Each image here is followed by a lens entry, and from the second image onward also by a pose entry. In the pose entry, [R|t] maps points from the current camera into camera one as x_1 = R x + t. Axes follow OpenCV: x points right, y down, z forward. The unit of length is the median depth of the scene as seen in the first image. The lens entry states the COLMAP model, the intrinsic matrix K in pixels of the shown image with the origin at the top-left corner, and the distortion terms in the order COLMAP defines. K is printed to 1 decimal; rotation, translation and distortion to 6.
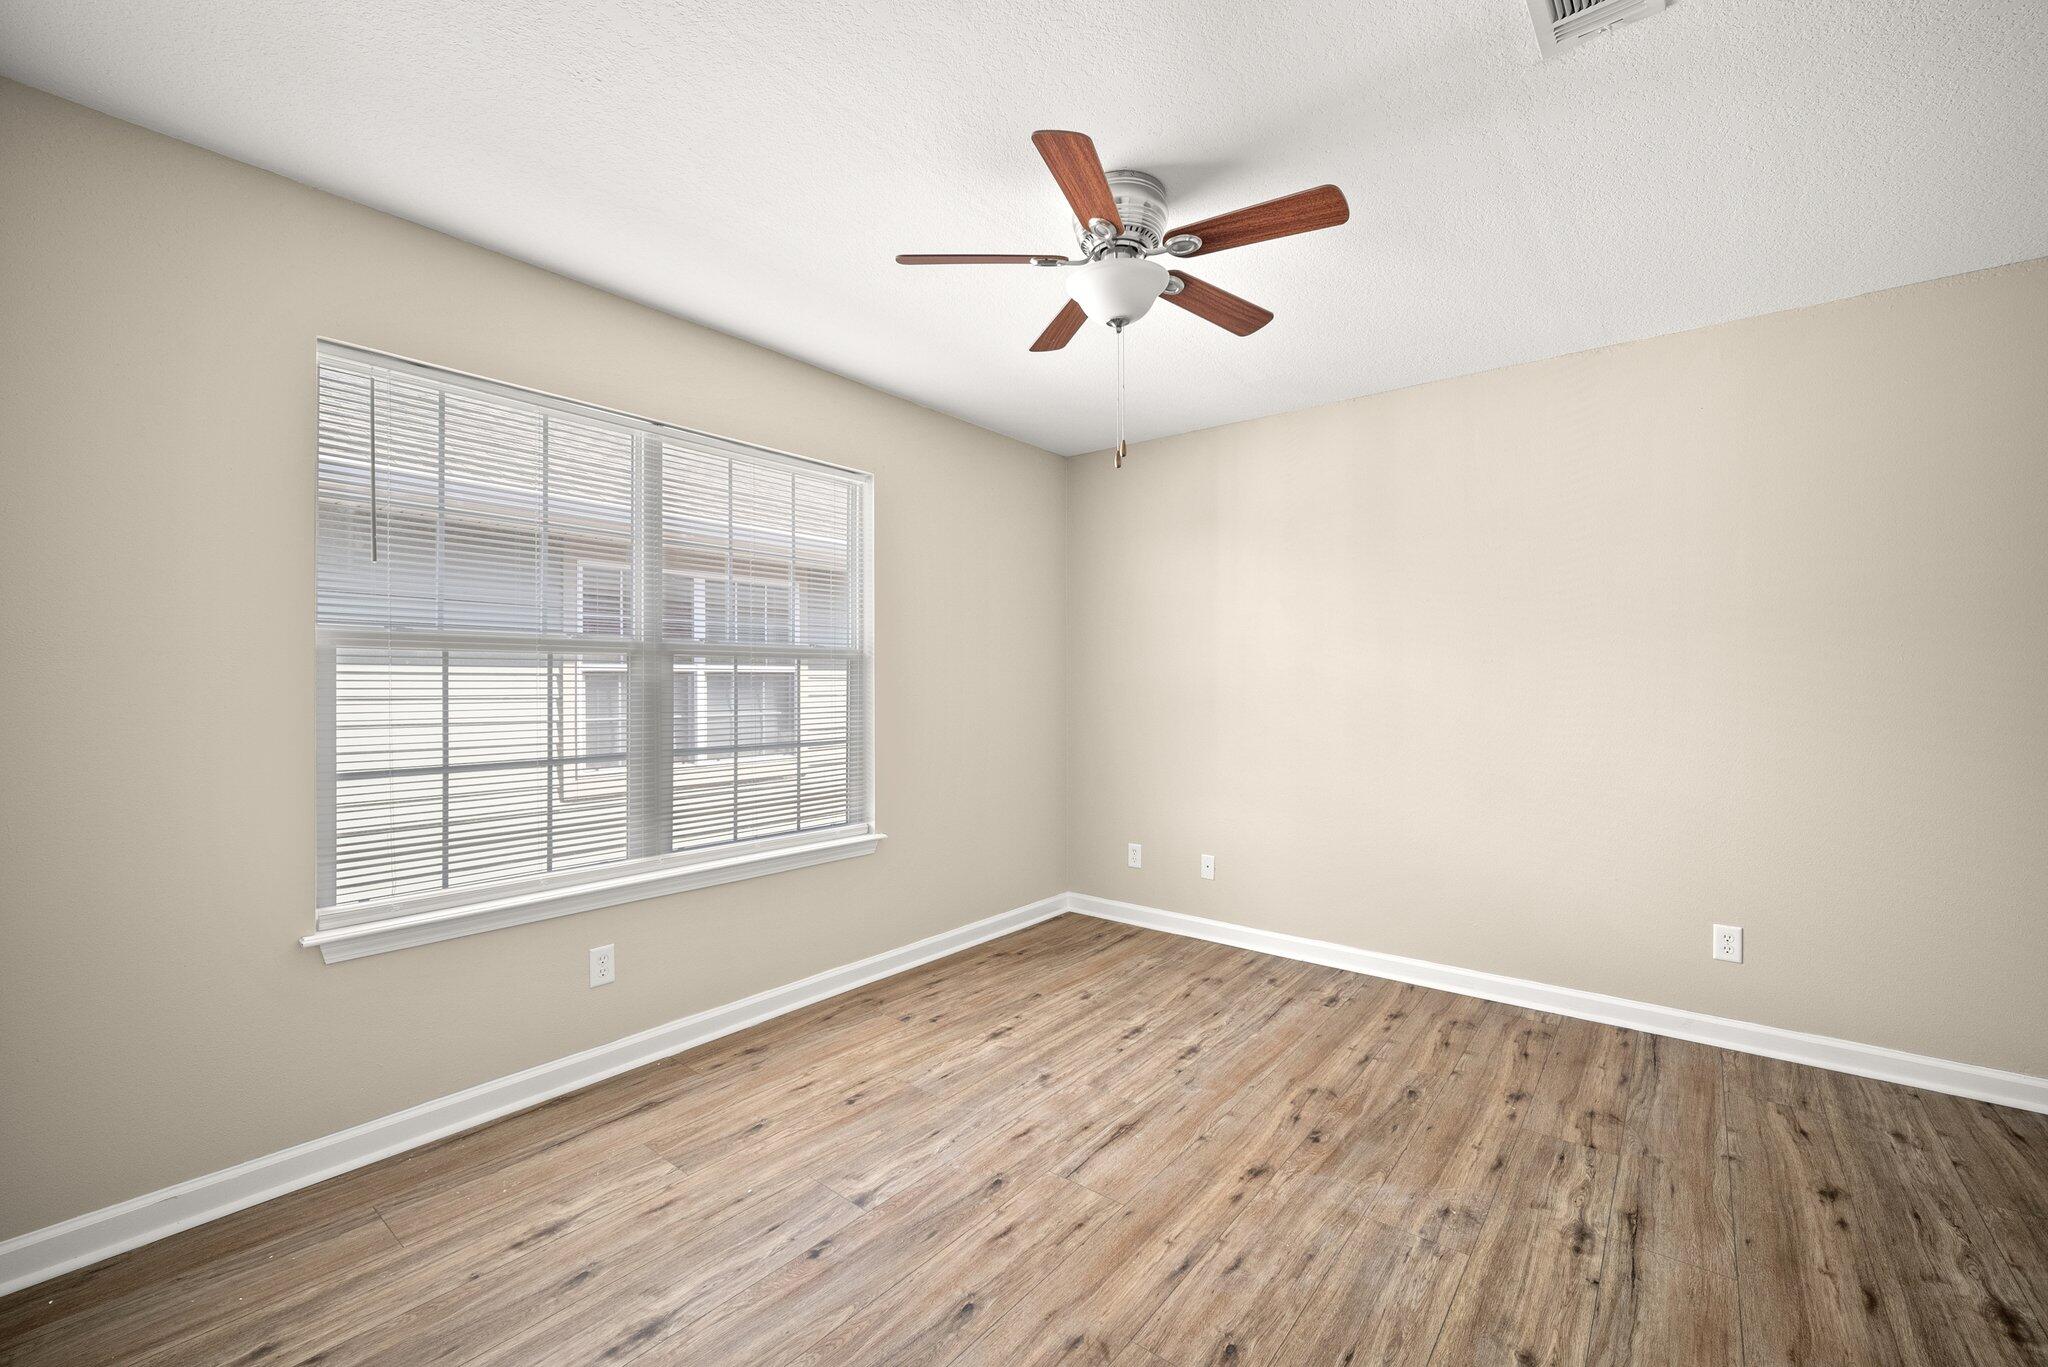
lens RADIAL K [[853.3, 0, 1024.4], [0, 853.3, 672.9], [0, 0, 1]] dist [-0.000575, -0.000689]
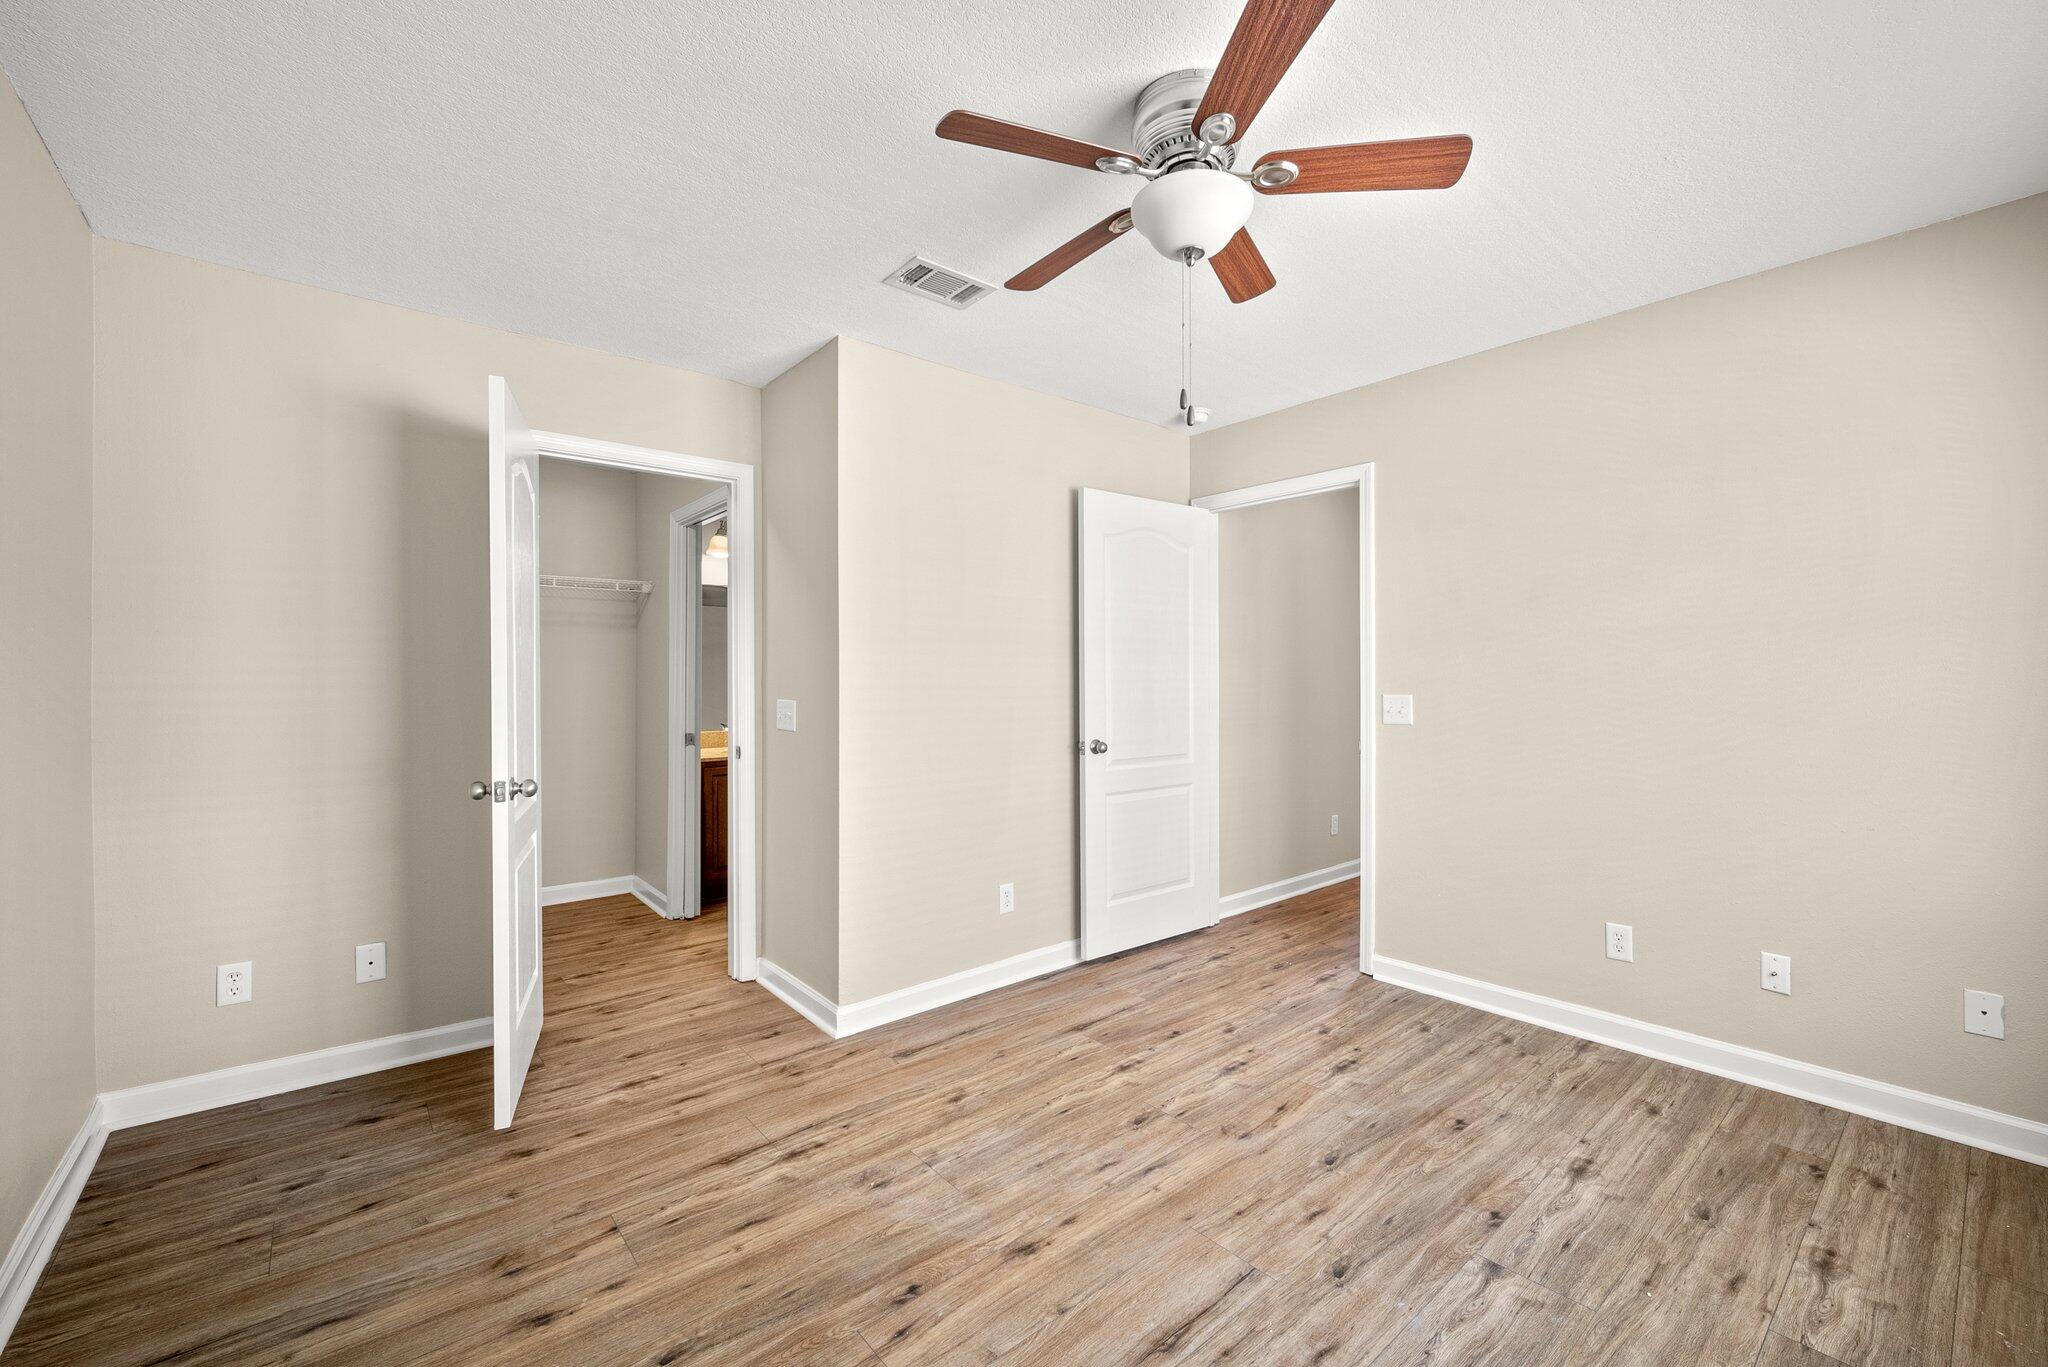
lens RADIAL K [[853.3, 0, 1024.4], [0, 853.3, 672.9], [0, 0, 1]] dist [-0.000575, -0.000689]
pose [[-0.980747, 0.001730, 0.195273, 0.113300], [-0.001498, 0.999865, -0.016383, 0.019479], [-0.195275, -0.016360, -0.980612, 1.997558]]
